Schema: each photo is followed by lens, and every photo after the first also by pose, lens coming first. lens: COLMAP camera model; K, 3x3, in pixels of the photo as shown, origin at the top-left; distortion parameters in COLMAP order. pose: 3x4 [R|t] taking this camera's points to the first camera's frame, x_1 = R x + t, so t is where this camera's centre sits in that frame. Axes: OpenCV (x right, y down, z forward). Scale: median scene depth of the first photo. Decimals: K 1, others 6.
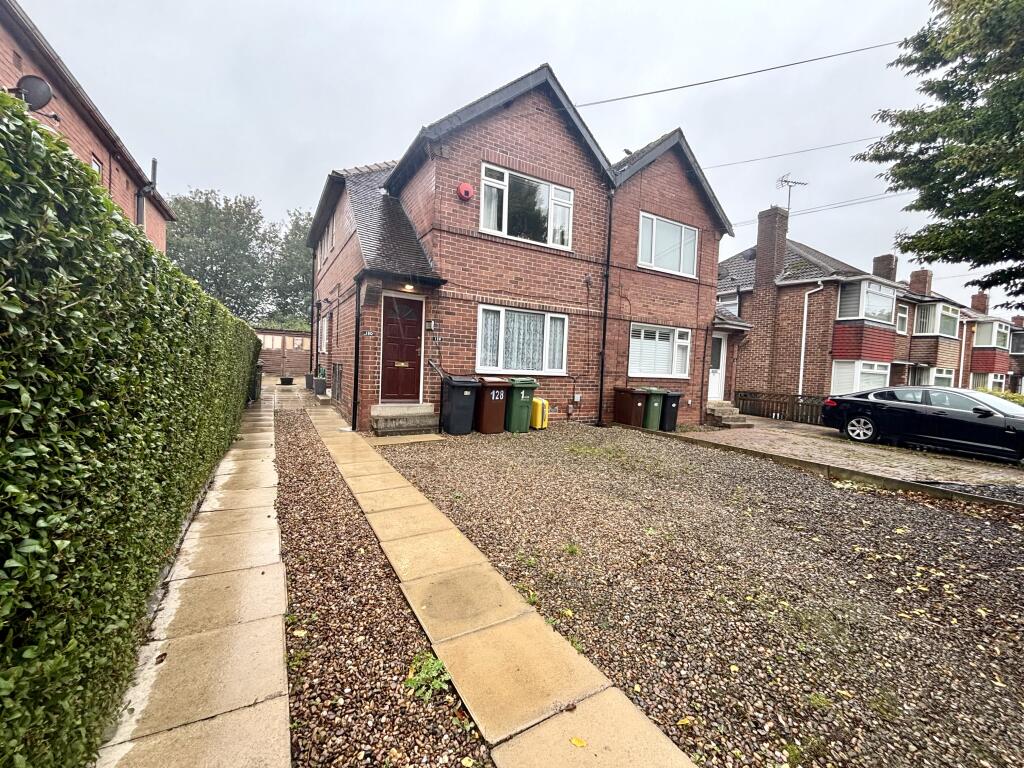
lens RADIAL K [[418.2, 0, 508.9], [0, 418.2, 380.9], [0, 0, 1]] dist [0.027501, -0.000327]
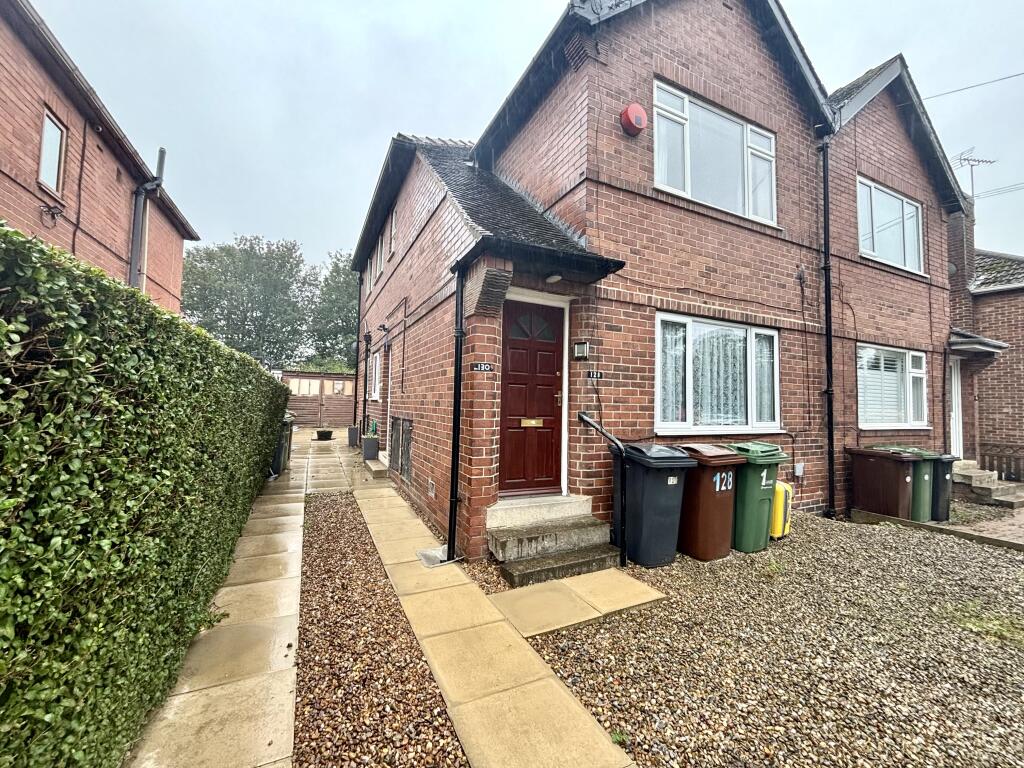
lens RADIAL K [[418.2, 0, 508.9], [0, 418.2, 380.9], [0, 0, 1]] dist [0.027501, -0.000327]
pose [[0.997360, -0.025133, -0.068124, -0.198938], [0.018701, 0.995447, -0.093459, -0.035348], [0.070163, 0.091938, 0.993290, 0.365817]]
